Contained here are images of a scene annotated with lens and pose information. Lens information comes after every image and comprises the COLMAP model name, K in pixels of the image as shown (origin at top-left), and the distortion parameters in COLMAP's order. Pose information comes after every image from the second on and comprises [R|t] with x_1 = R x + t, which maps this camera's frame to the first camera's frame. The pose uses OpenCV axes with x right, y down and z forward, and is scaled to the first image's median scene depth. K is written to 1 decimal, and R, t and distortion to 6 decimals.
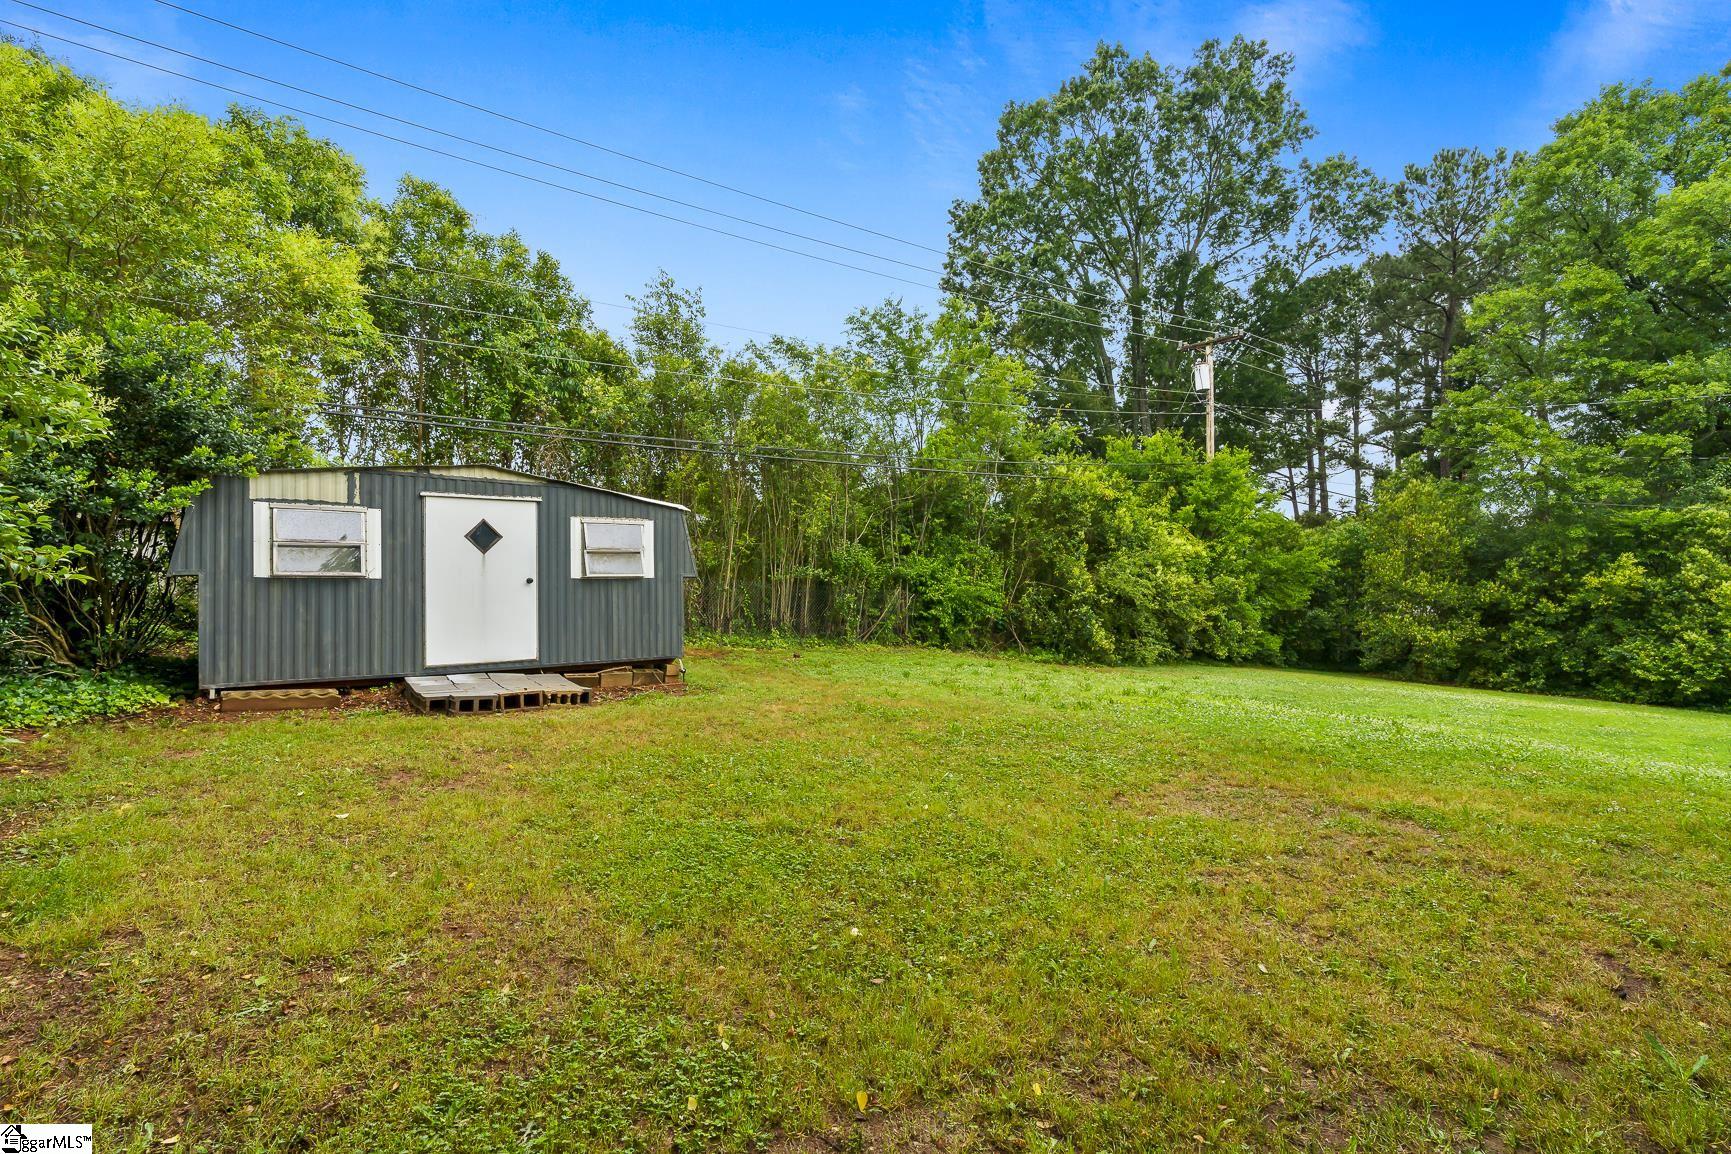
lens RADIAL K [[786.0, 0, 862.5], [0, 786.0, 573.5], [0, 0, 1]] dist [0.001013, 0.000532]
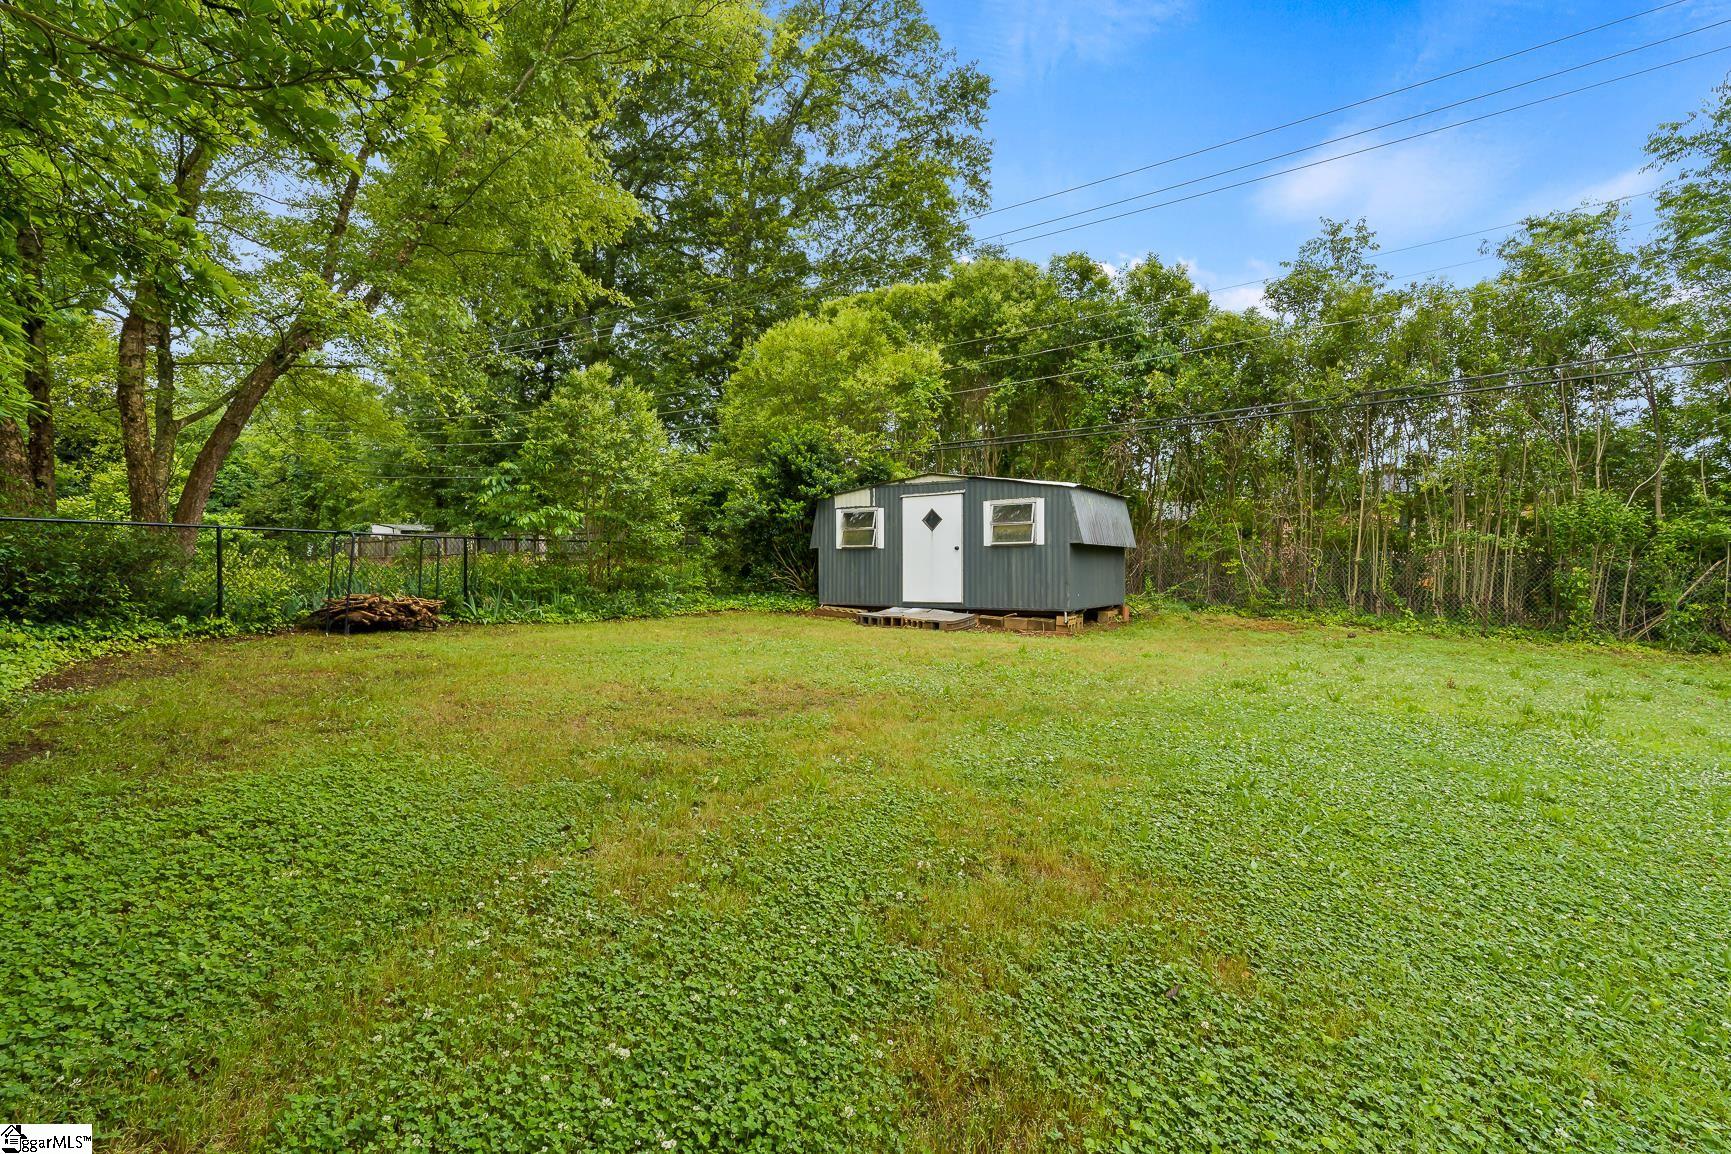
lens RADIAL K [[786.0, 0, 866.6], [0, 786.0, 585.4], [0, 0, 1]] dist [0.001013, 0.000532]
pose [[0.287073, 0.008062, -0.957875, 0.878743], [0.004651, 0.999941, 0.009810, 0.060262], [0.957897, -0.007271, 0.287018, 0.407353]]
